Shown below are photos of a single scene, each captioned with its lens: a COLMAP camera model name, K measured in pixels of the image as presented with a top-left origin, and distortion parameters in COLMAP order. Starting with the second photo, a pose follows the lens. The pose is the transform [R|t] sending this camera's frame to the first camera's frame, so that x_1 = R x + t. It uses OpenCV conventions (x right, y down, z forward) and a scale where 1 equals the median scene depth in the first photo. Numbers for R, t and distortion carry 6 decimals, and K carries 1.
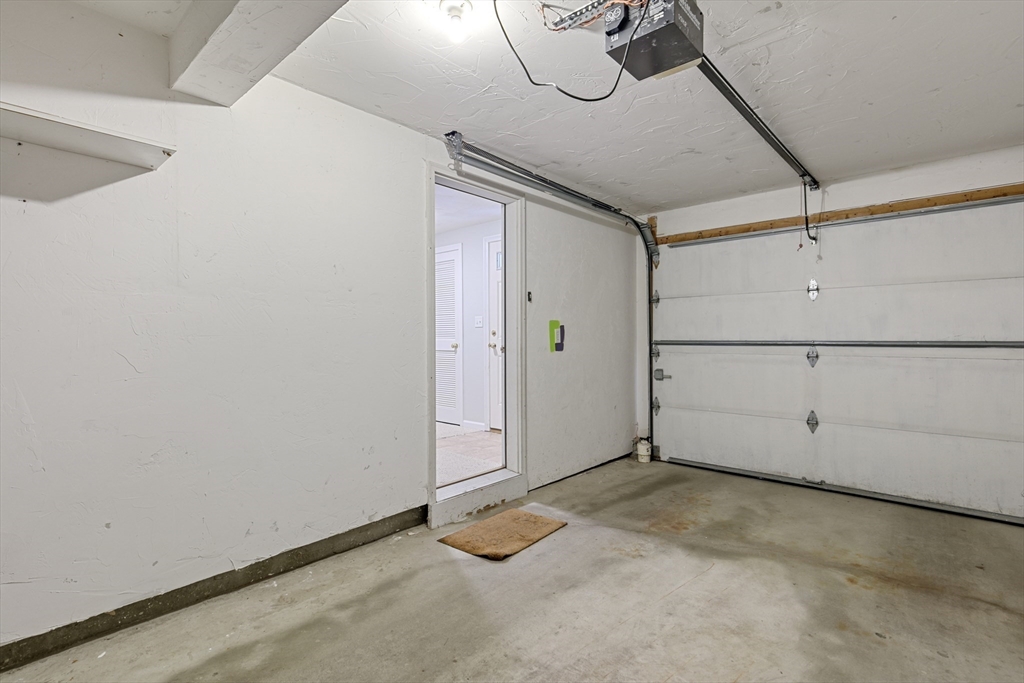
lens RADIAL K [[464.8, 0, 509.6], [0, 464.8, 343.4], [0, 0, 1]] dist [-0.000271, 0.000001]
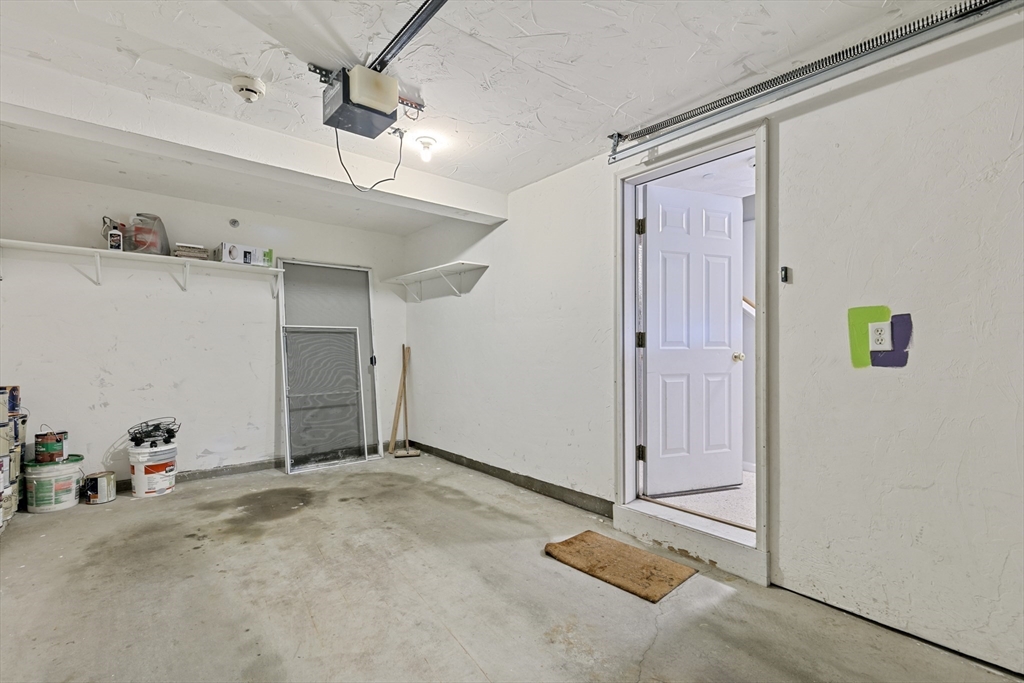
lens RADIAL K [[464.8, 0, 509.6], [0, 464.8, 343.4], [0, 0, 1]] dist [-0.000271, 0.000001]
pose [[-0.119093, -0.004726, -0.992872, 0.959370], [-0.016487, 0.999860, -0.002782, -0.000113], [0.992746, 0.016039, -0.119154, 0.968422]]
